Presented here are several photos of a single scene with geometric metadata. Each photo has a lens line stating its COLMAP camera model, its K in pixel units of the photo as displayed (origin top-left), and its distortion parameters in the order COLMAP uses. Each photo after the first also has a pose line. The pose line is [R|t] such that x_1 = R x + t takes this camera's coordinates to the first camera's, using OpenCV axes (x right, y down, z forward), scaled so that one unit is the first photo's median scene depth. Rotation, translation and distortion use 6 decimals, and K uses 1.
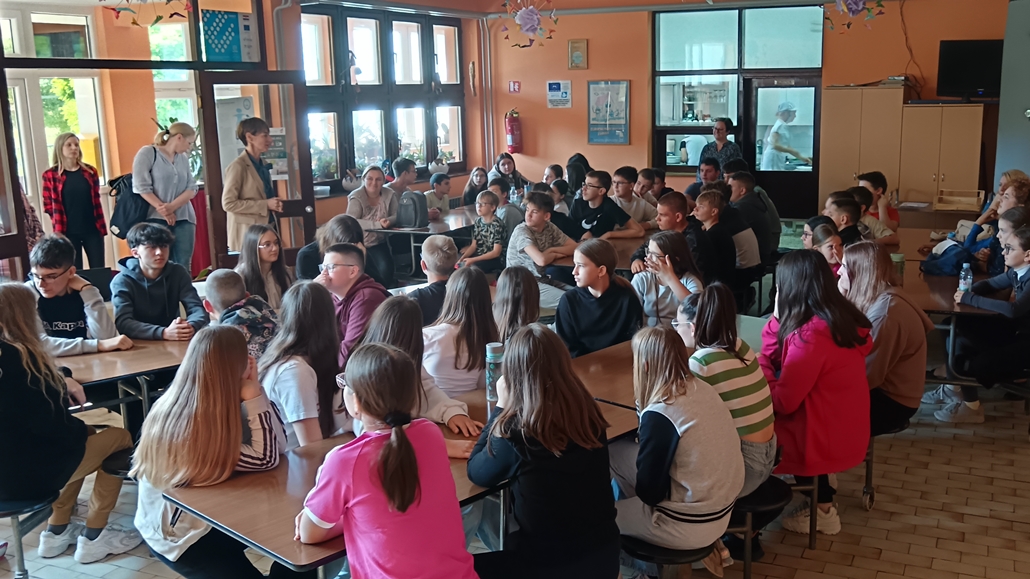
lens RADIAL K [[1117.4, 0, 518.3], [0, 1117.4, 289.7], [0, 0, 1]] dist [0.029221, 0.000000]
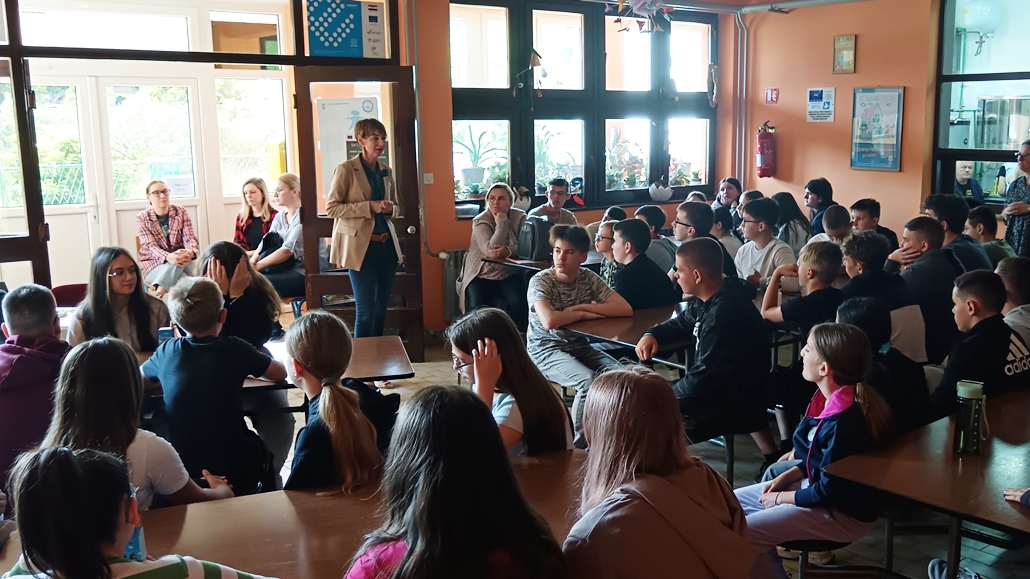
lens RADIAL K [[1117.4, 0, 518.2], [0, 1117.4, 288.1], [0, 0, 1]] dist [0.029221, 0.000000]
pose [[0.912987, 0.079870, -0.400095, 0.222489], [-0.087520, 0.996162, -0.000855, -0.034104], [0.398491, 0.035797, 0.916473, 0.251464]]
